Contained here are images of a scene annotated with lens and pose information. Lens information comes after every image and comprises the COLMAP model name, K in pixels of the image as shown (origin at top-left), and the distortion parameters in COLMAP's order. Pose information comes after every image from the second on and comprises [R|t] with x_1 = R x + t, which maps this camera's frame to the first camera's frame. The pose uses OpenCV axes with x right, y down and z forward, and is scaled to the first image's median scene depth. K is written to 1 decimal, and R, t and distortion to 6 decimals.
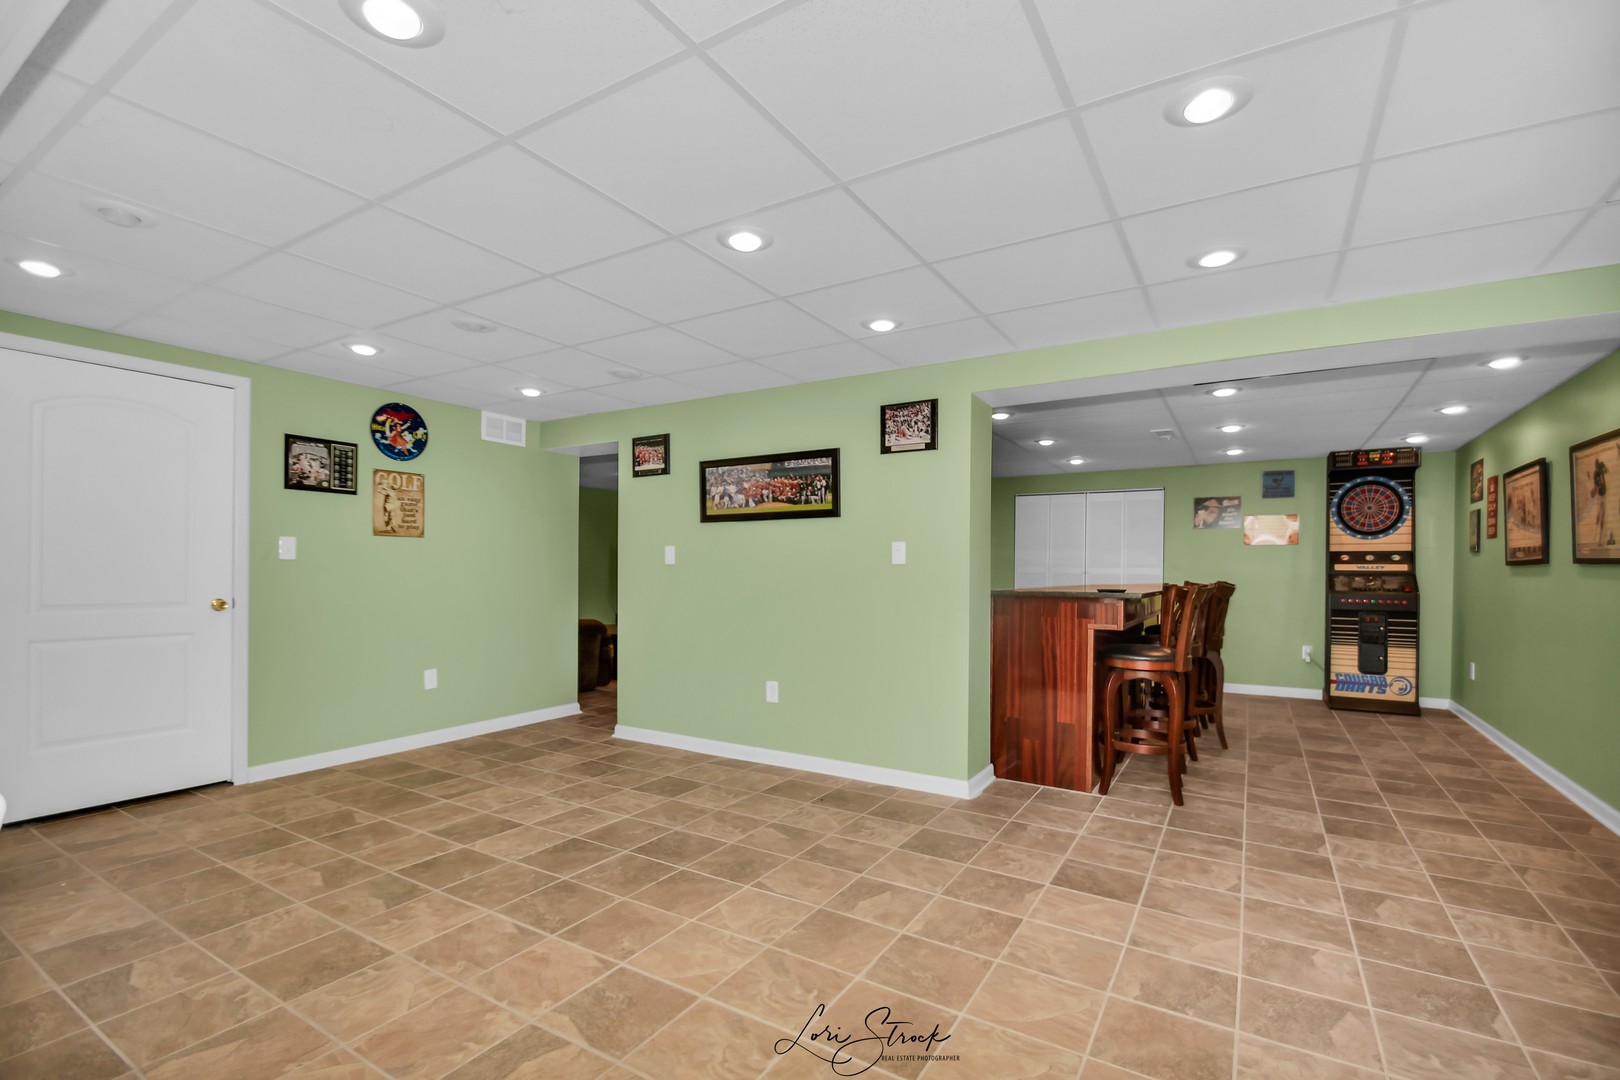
lens RADIAL K [[738.4, 0, 809.8], [0, 738.4, 570.1], [0, 0, 1]] dist [0.000254, -0.011872]
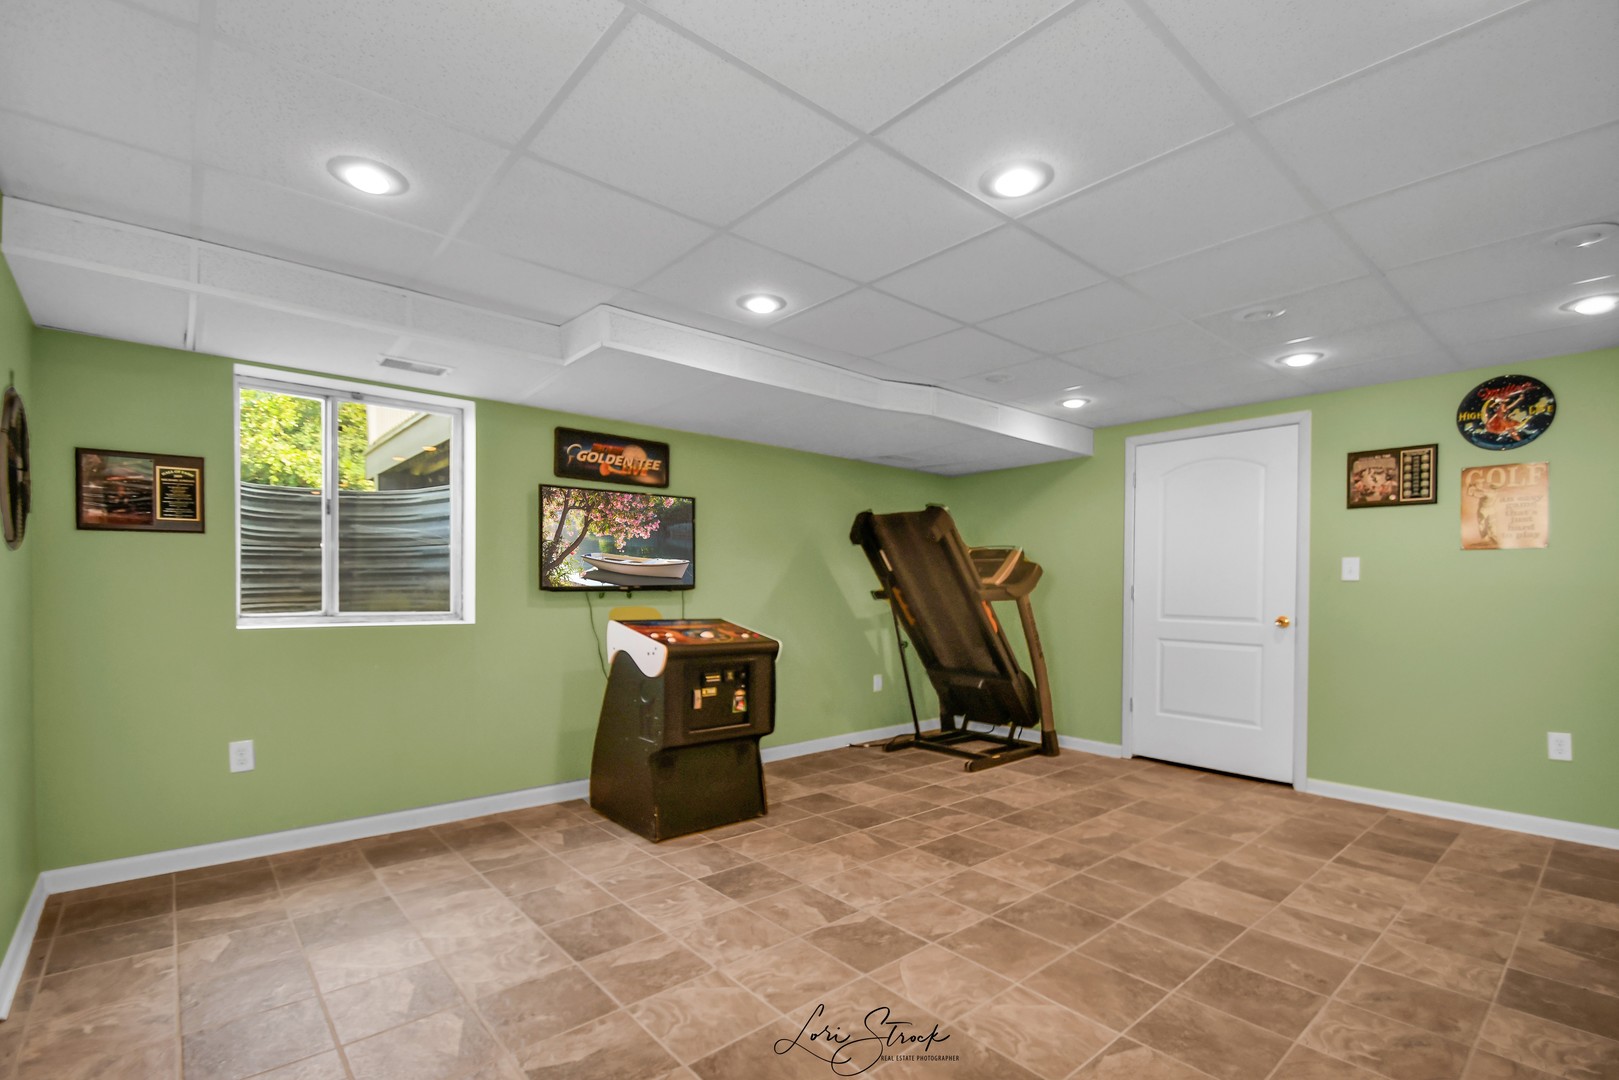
lens RADIAL K [[746.6, 0, 800.6], [0, 746.6, 587.4], [0, 0, 1]] dist [0.003153, -0.011113]
pose [[-0.331549, -0.002711, -0.943434, 0.480669], [-0.007927, 0.999969, -0.000087, 0.000566], [0.943405, 0.007450, -0.331560, 0.650780]]
